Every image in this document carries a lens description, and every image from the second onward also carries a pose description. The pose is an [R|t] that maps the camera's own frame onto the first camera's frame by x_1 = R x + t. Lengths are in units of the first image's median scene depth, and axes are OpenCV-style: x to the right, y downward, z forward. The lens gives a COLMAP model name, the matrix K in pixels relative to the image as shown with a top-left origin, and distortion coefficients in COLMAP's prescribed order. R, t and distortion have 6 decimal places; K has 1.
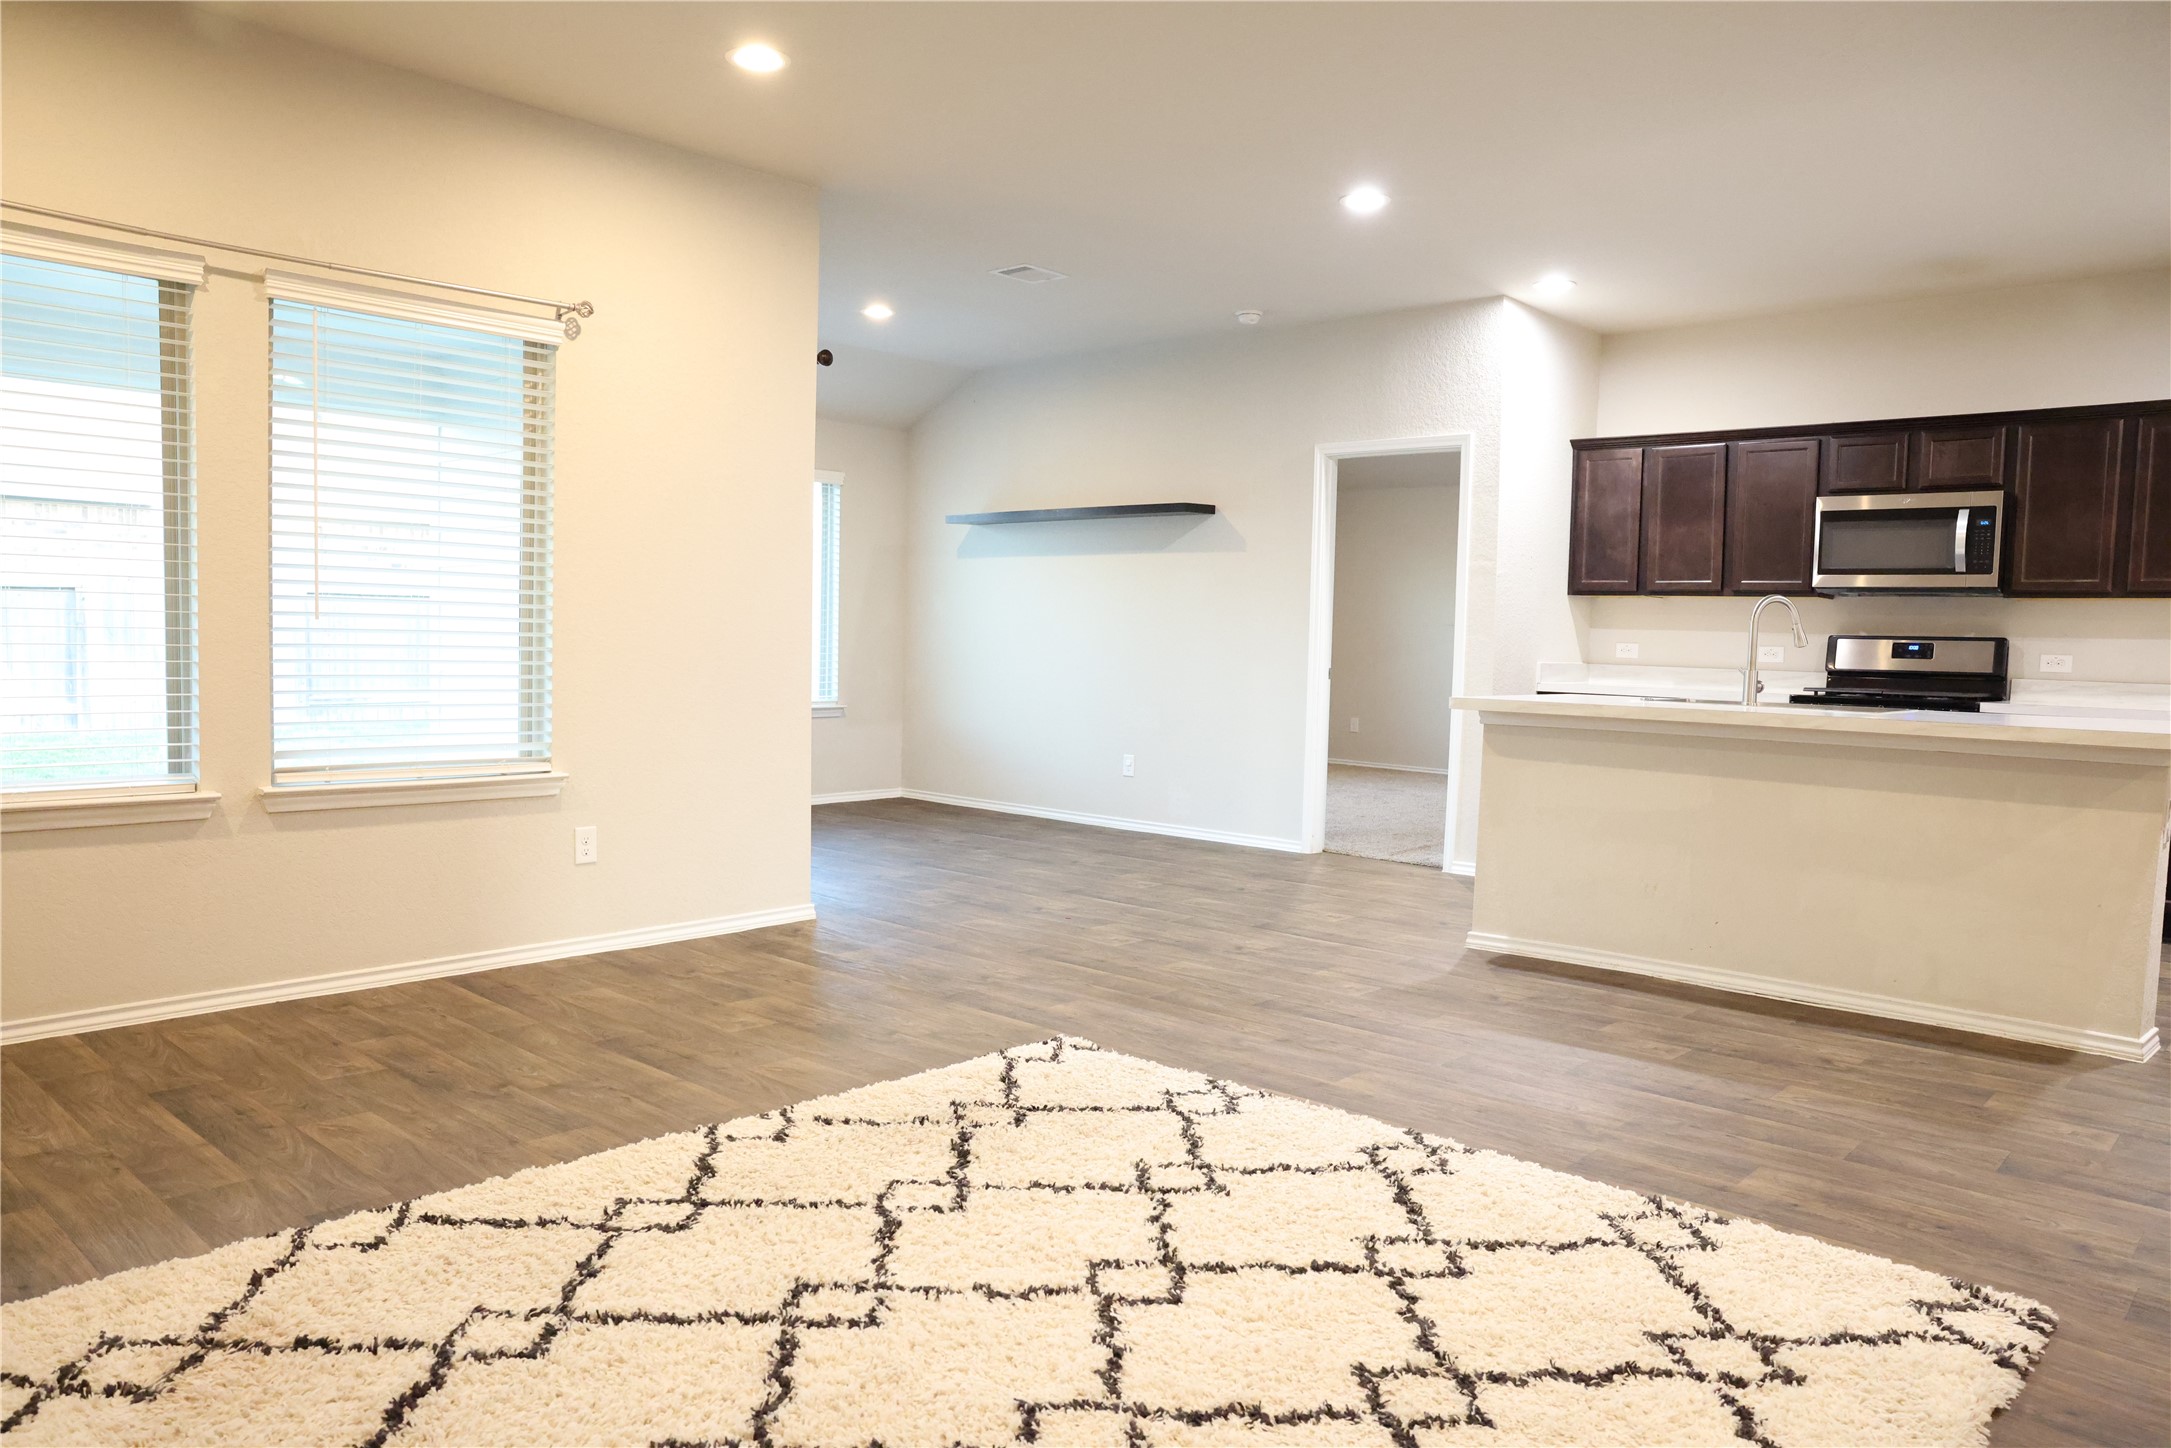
lens RADIAL K [[1481.9, 0, 1071.2], [0, 1481.9, 740.4], [0, 0, 1]] dist [-0.113869, 0.092404]
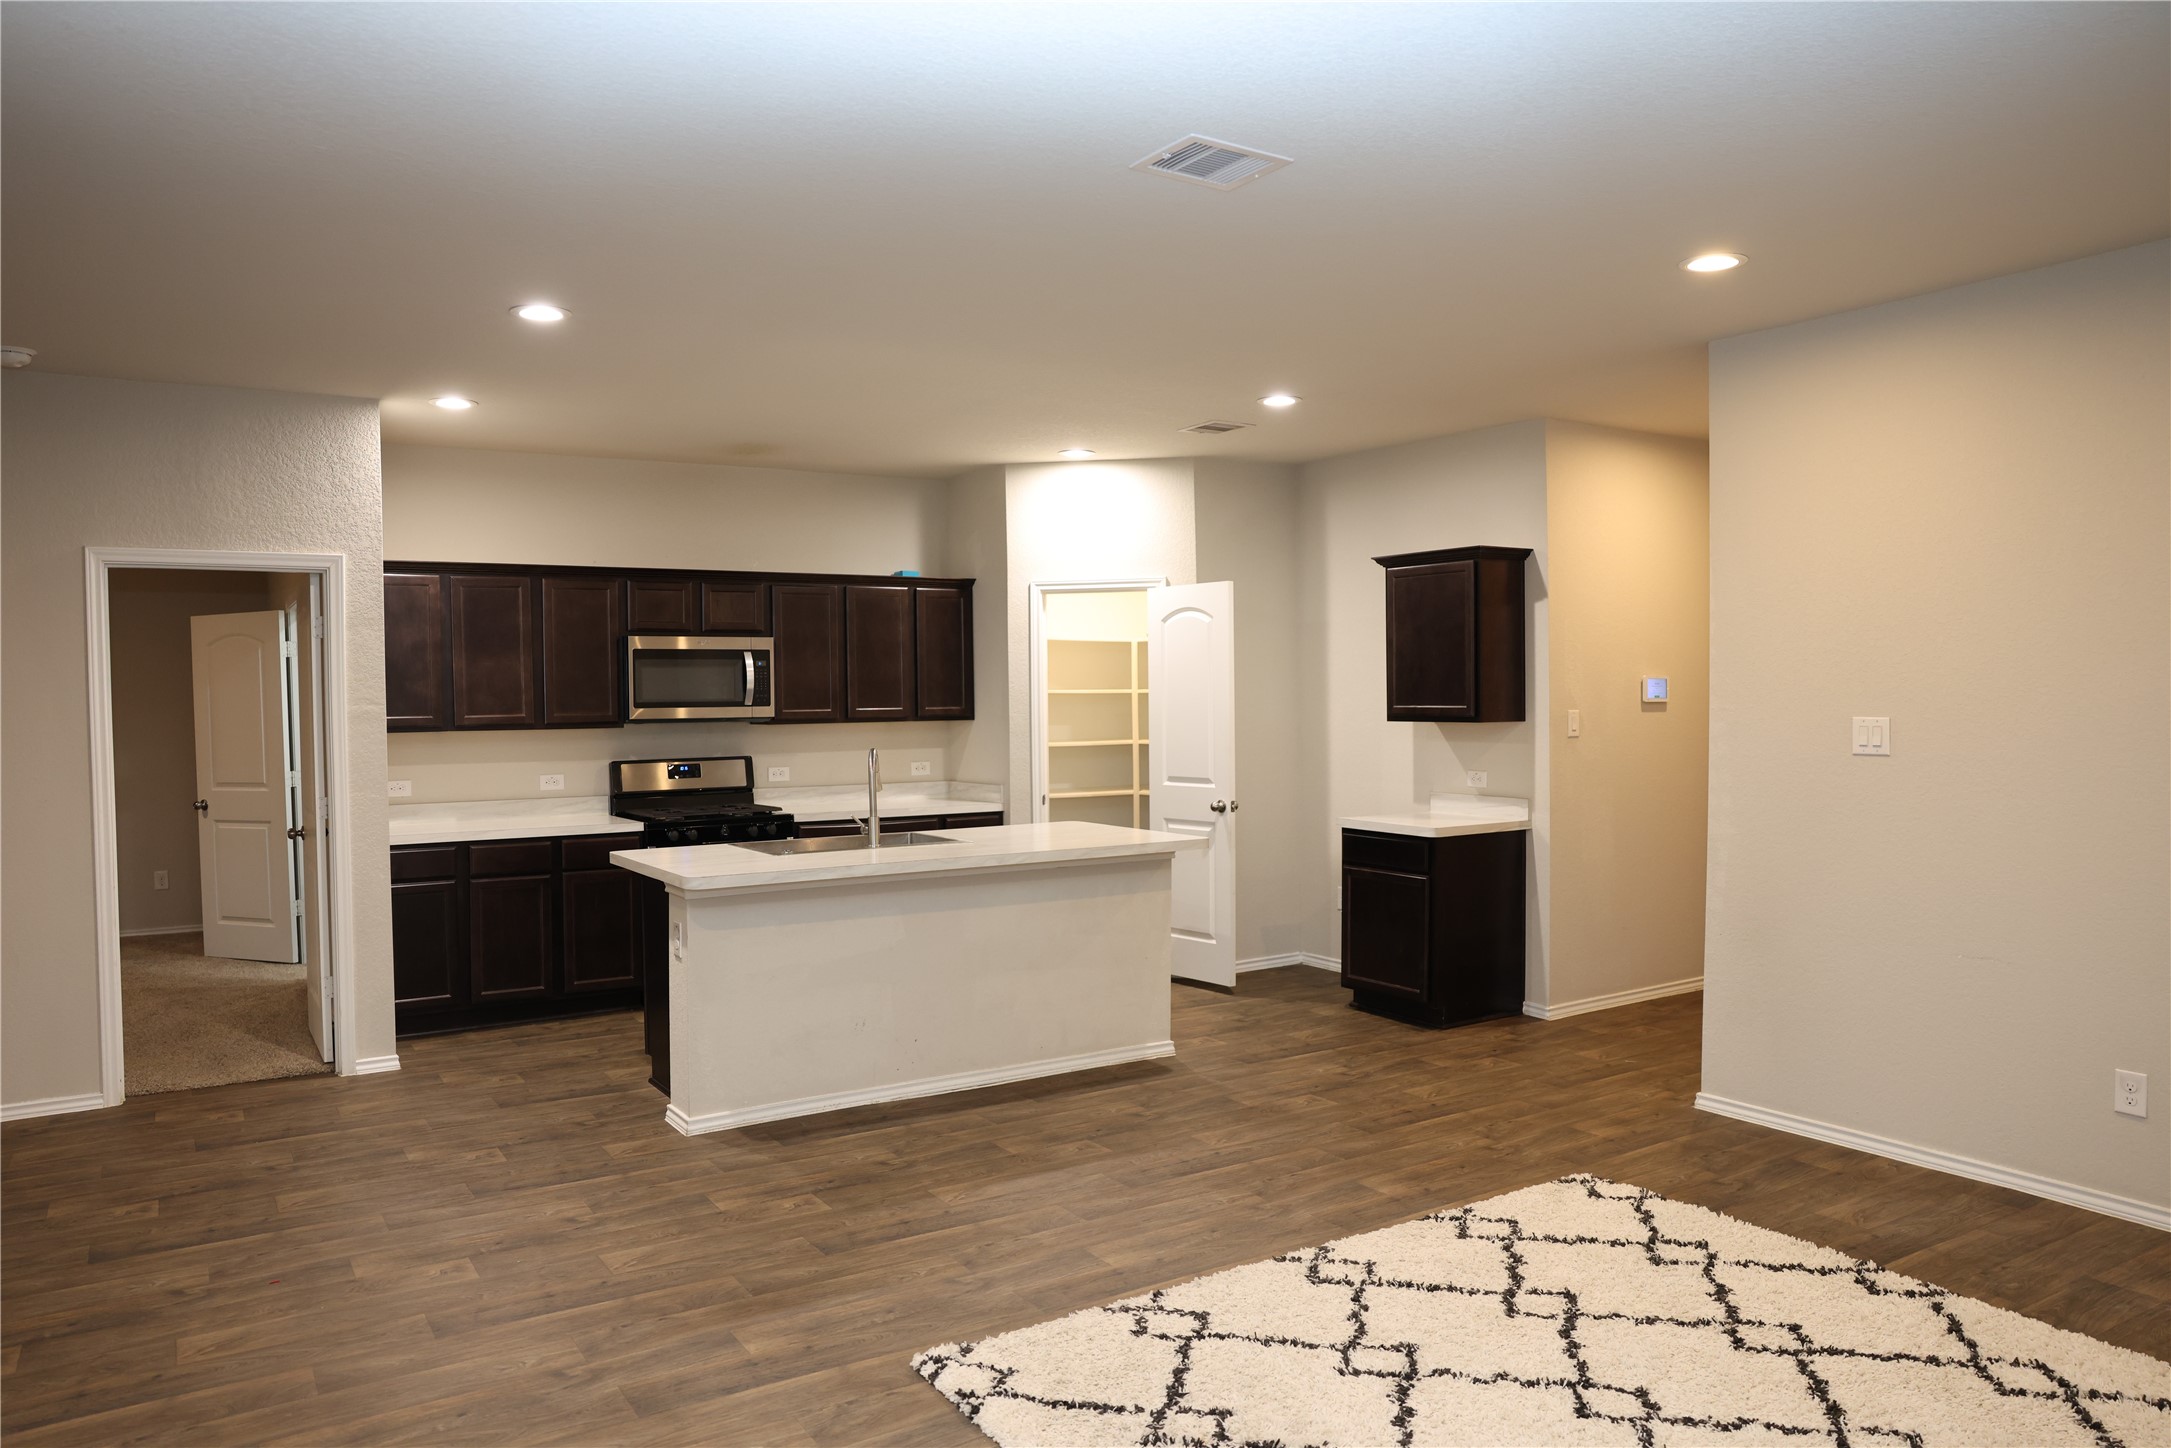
lens RADIAL K [[1481.9, 0, 1071.2], [0, 1481.9, 740.4], [0, 0, 1]] dist [-0.113869, 0.092404]
pose [[0.259201, -0.055728, 0.964214, -0.735008], [0.086901, 0.995630, 0.034182, -0.162016], [-0.961906, 0.074931, 0.262911, 0.652838]]
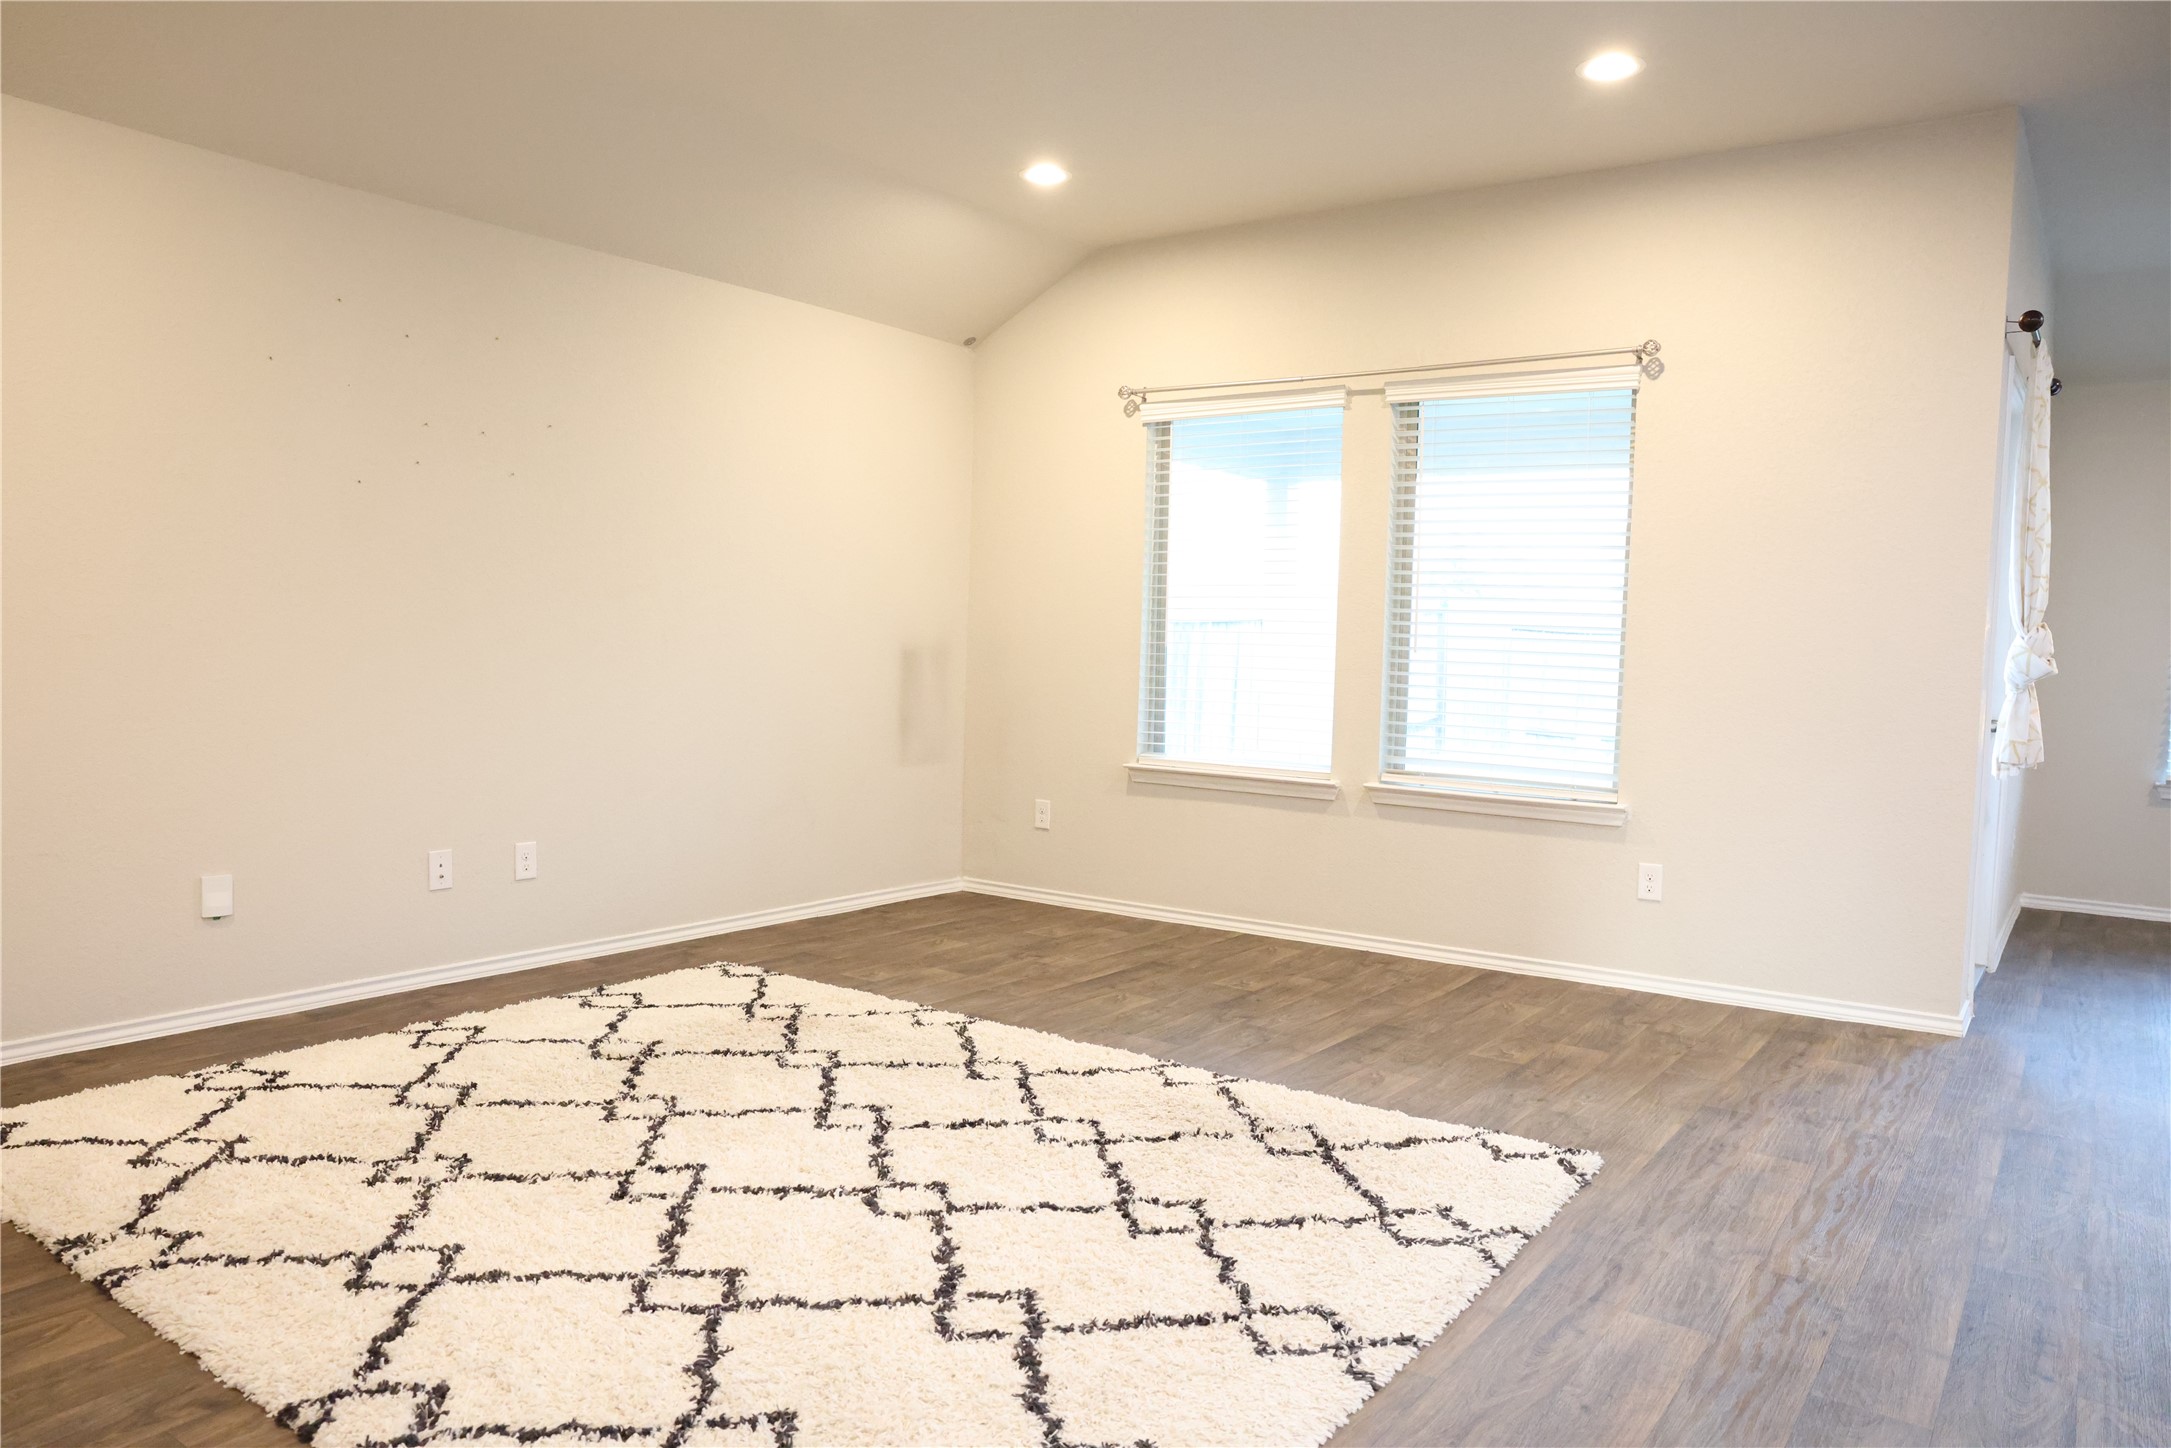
lens RADIAL K [[1481.9, 0, 1071.2], [0, 1481.9, 740.4], [0, 0, 1]] dist [-0.113869, 0.092404]
pose [[0.117017, 0.047073, -0.992014, 0.721538], [-0.094486, 0.994873, 0.036063, -0.027386], [0.988625, 0.089511, 0.120865, 0.577636]]
